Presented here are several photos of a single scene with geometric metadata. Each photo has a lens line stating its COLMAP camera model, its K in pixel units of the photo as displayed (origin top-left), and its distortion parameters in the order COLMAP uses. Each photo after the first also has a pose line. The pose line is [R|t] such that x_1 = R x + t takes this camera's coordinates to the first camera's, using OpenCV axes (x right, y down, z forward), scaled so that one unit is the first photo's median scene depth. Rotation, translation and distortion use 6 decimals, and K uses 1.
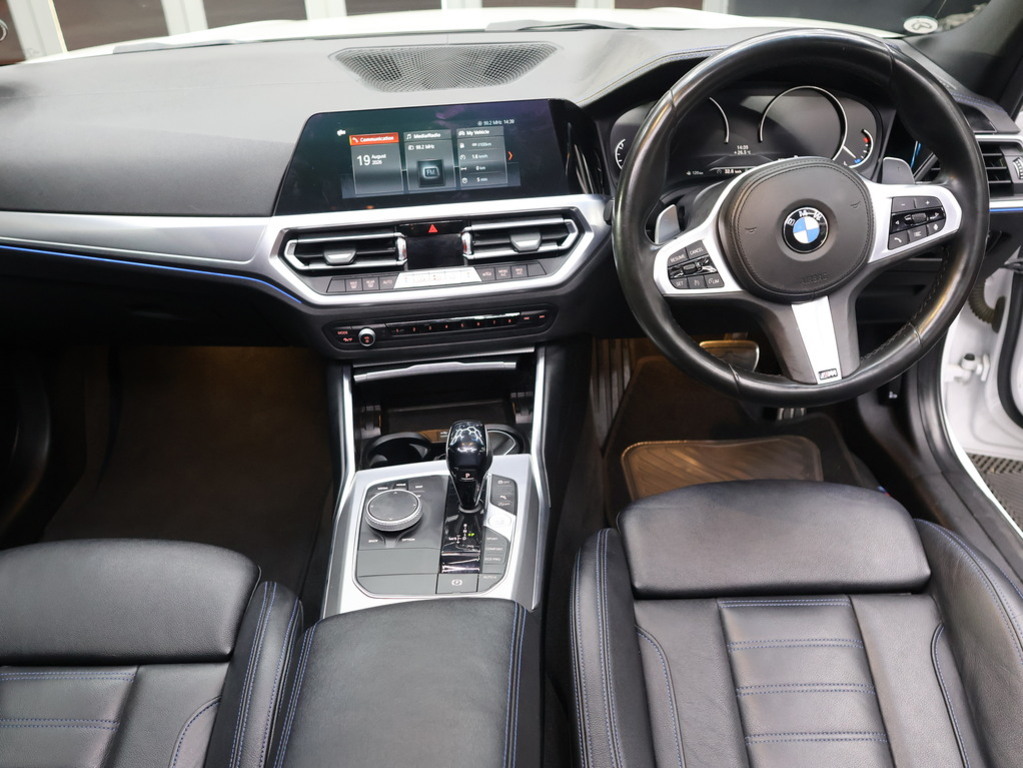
lens RADIAL K [[865.4, 0, 511.5], [0, 865.4, 384.0], [0, 0, 1]] dist [0.000473, -0.002930]
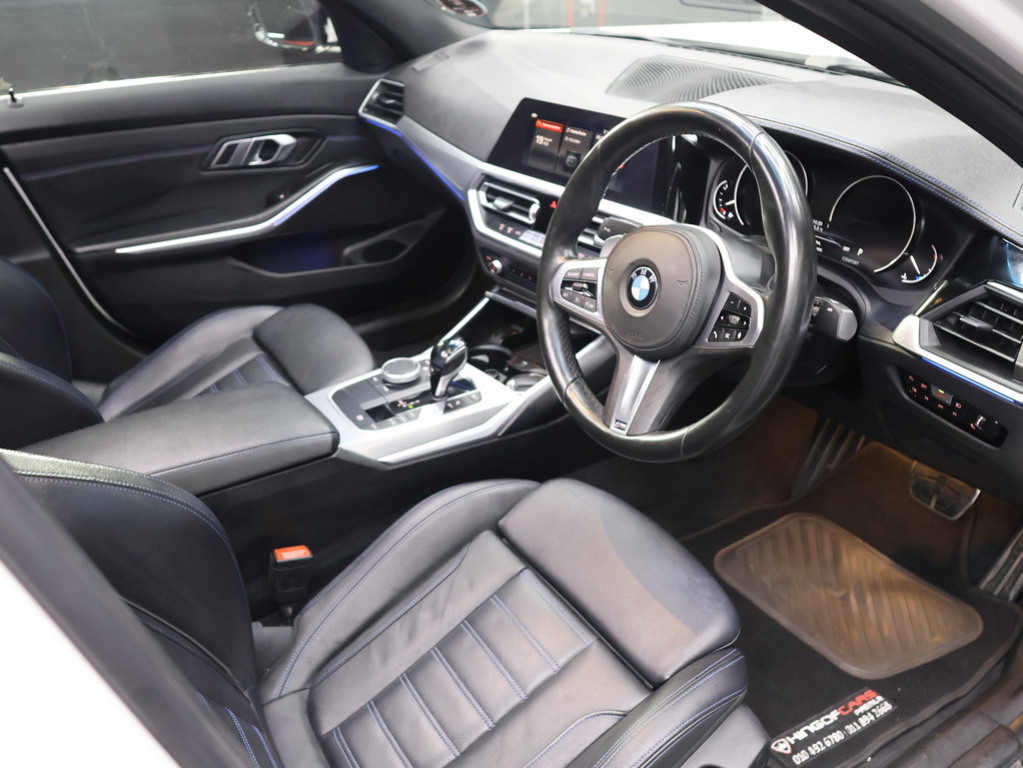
lens RADIAL K [[865.4, 0, 511.5], [0, 865.4, 384.0], [0, 0, 1]] dist [0.000473, -0.002930]
pose [[0.536195, 0.432983, -0.724583, 0.903543], [-0.403374, 0.885492, 0.230637, -0.213834], [0.741474, 0.168612, 0.649451, 0.180802]]
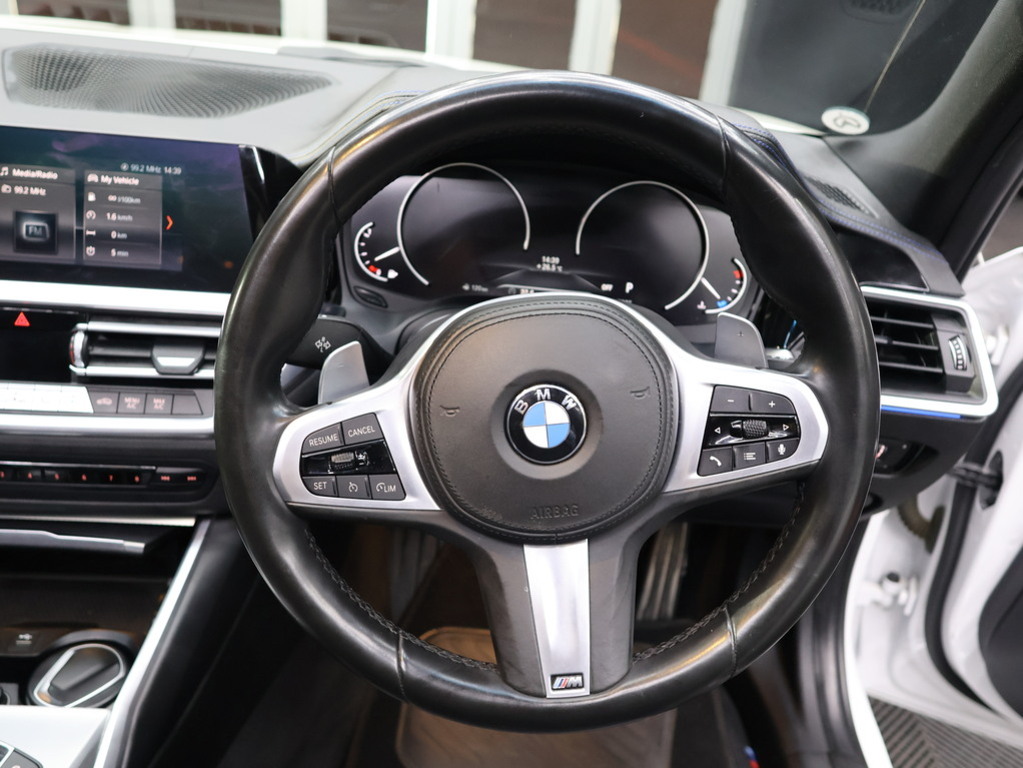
lens RADIAL K [[865.4, 0, 511.5], [0, 865.4, 384.0], [0, 0, 1]] dist [0.000473, -0.002930]
pose [[0.990696, 0.135907, 0.007098, 0.261264], [-0.134906, 0.987593, -0.080379, -0.131150], [-0.017934, 0.078674, 0.996739, 0.375254]]
